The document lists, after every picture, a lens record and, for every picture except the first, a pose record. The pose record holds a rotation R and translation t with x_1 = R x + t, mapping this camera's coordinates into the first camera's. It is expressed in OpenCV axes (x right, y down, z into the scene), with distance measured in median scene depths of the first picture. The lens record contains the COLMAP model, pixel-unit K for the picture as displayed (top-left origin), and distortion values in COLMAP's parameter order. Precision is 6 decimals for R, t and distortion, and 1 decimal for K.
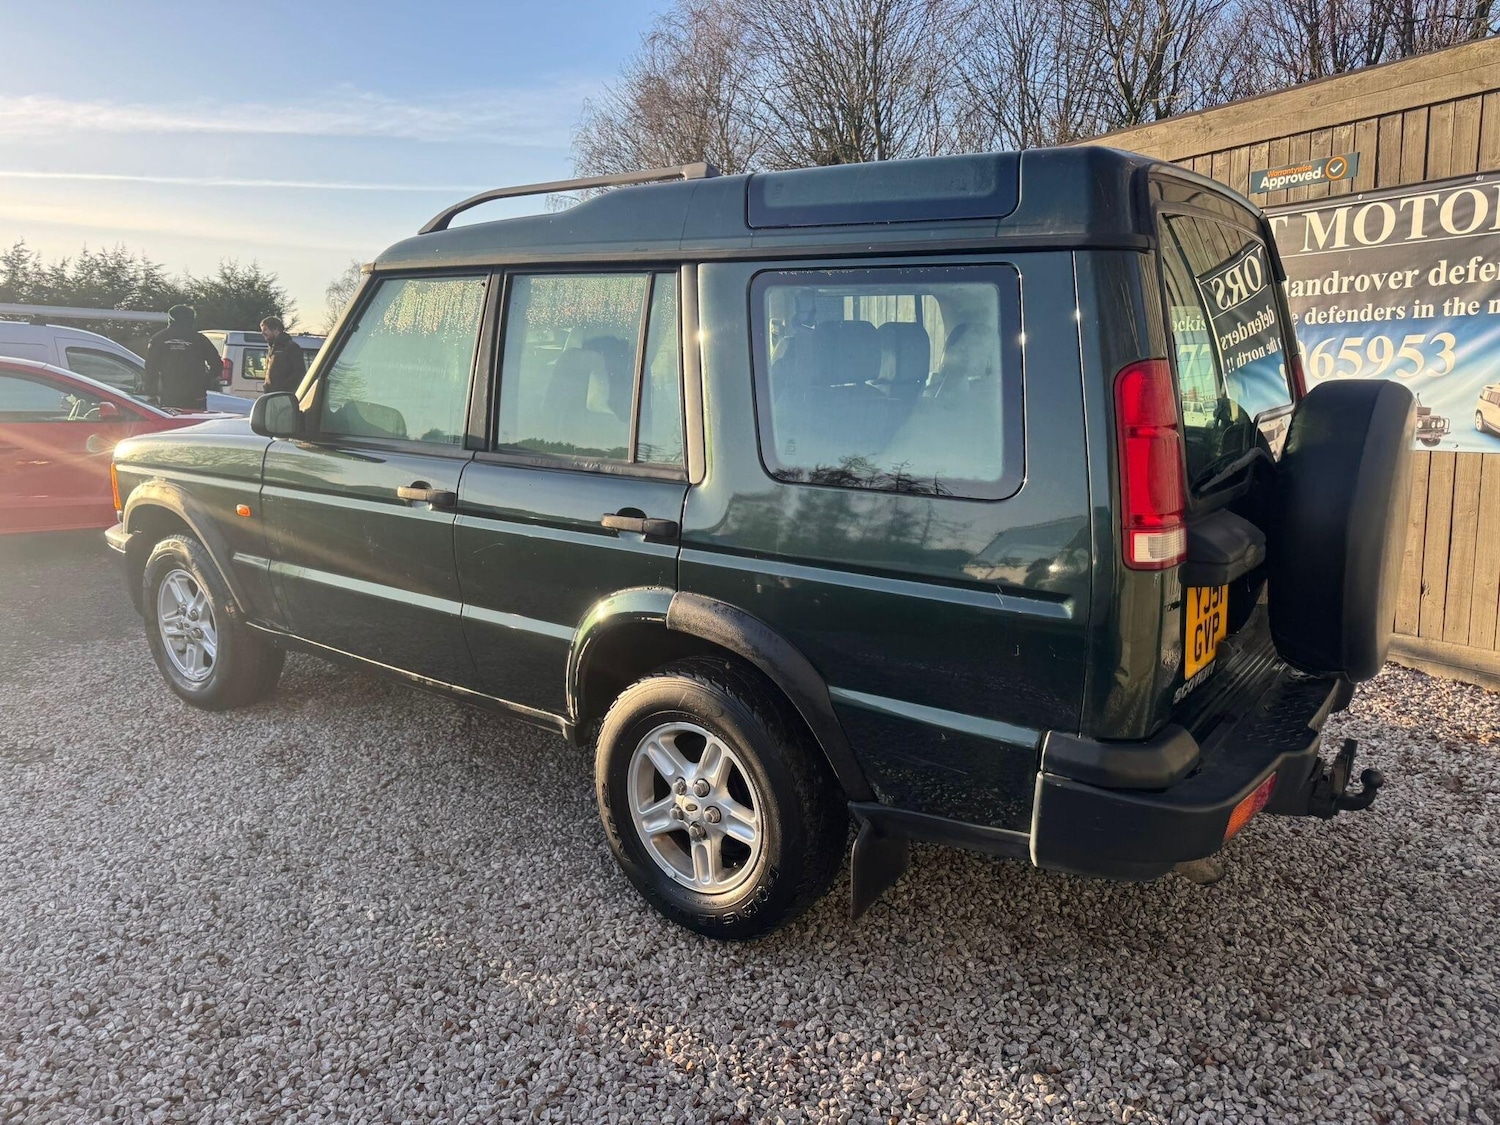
lens RADIAL K [[1018.6, 0, 750.0], [0, 1018.6, 562.5], [0, 0, 1]] dist [0.014020, -0.013556]
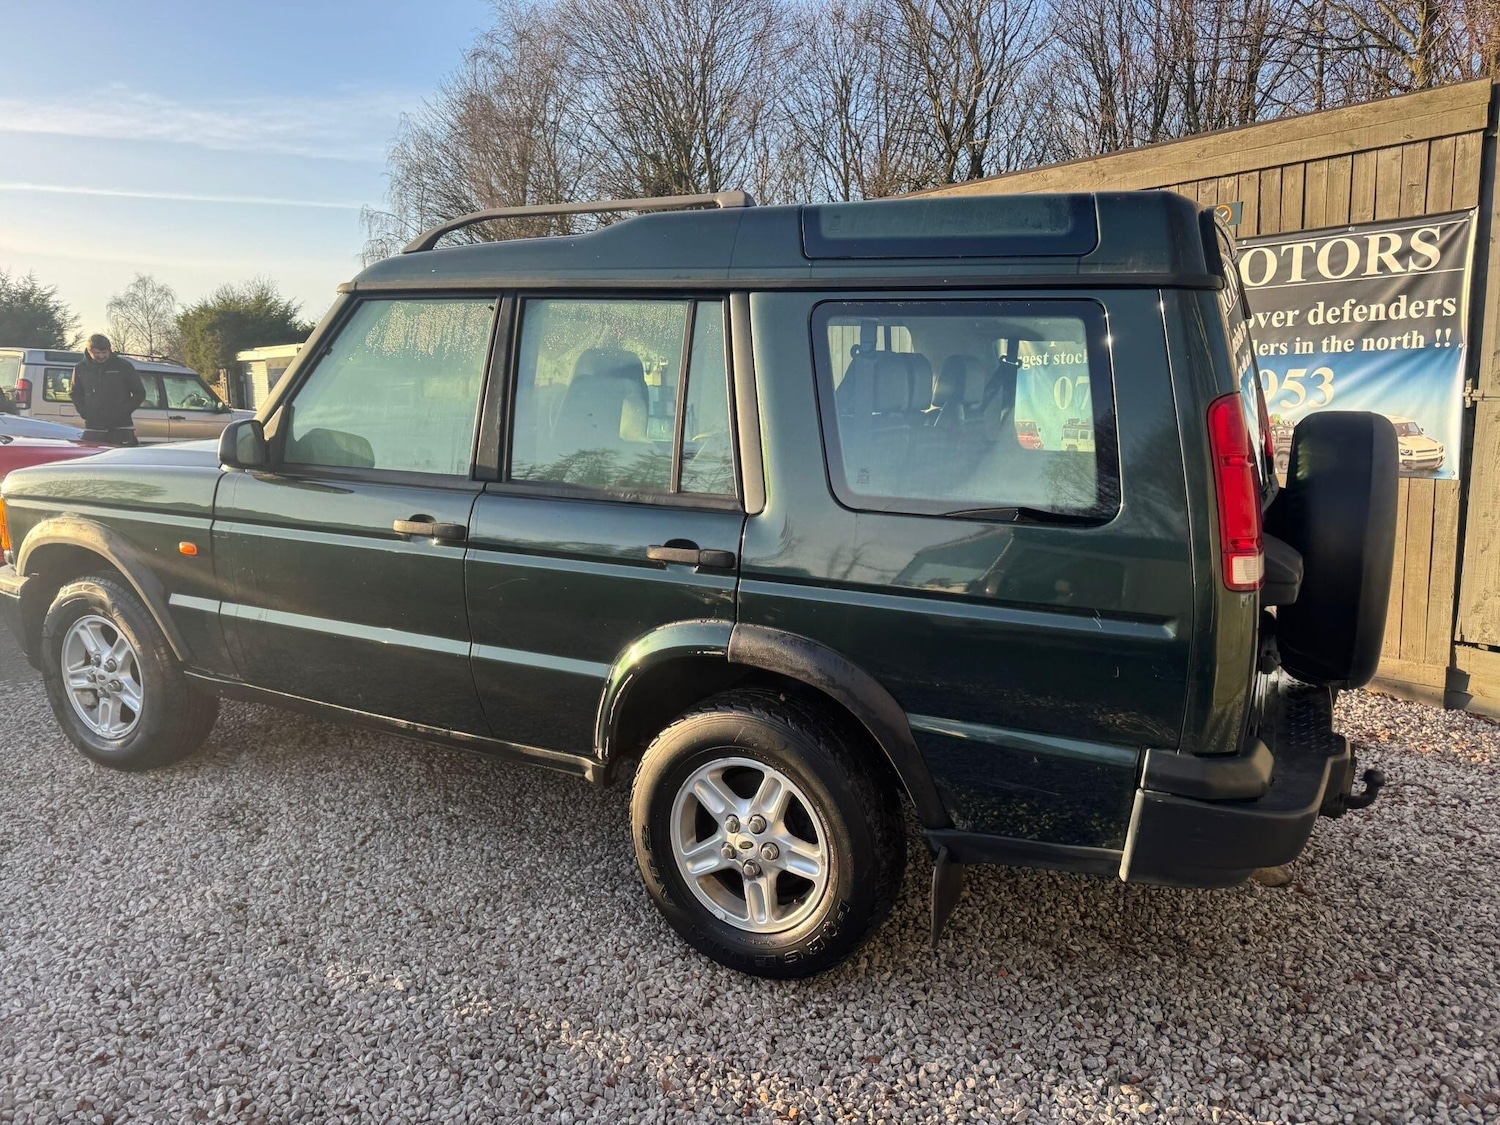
lens RADIAL K [[1030.5, 0, 726.7], [0, 1030.5, 560.2], [0, 0, 1]] dist [0.006917, -0.004831]
pose [[0.986937, -0.019302, 0.159944, -0.216642], [0.023623, 0.999404, -0.025158, -0.007493], [-0.159363, 0.028608, 0.986805, 0.020073]]
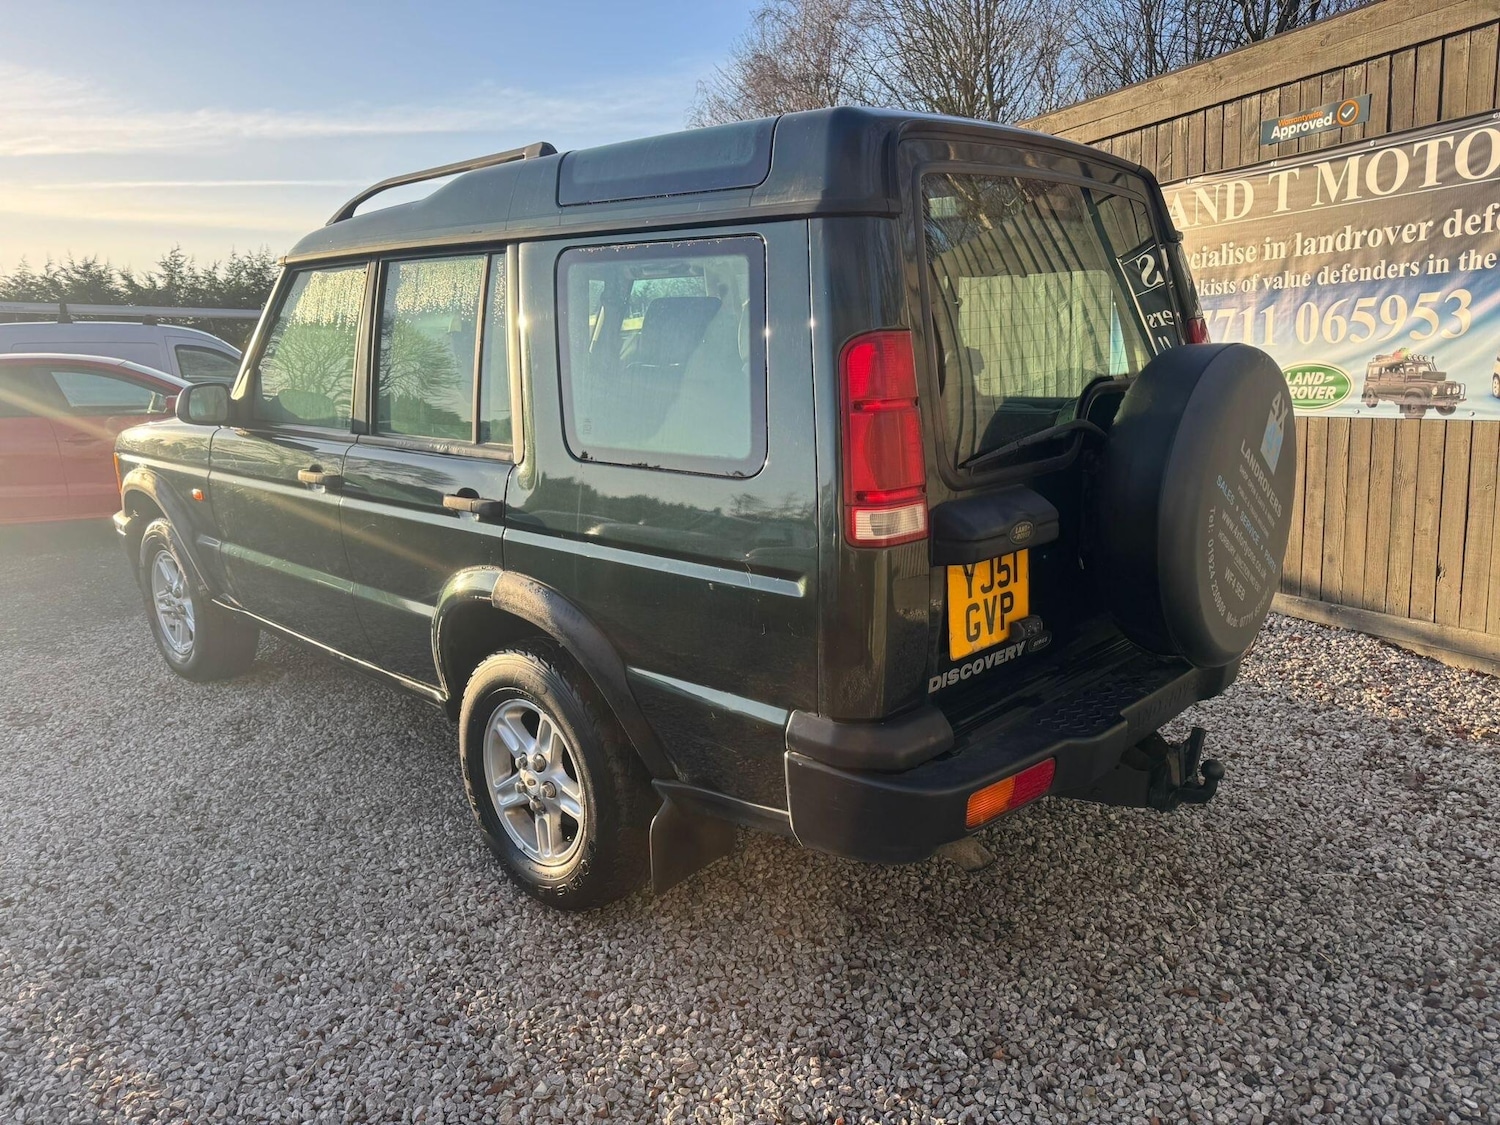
lens RADIAL K [[1018.1, 0, 762.8], [0, 1018.1, 572.7], [0, 0, 1]] dist [0.015989, -0.016429]
pose [[0.991881, 0.001983, -0.127151, 0.287190], [0.001434, 0.999640, 0.026778, 0.003712], [0.127158, -0.026742, 0.991522, 0.019095]]
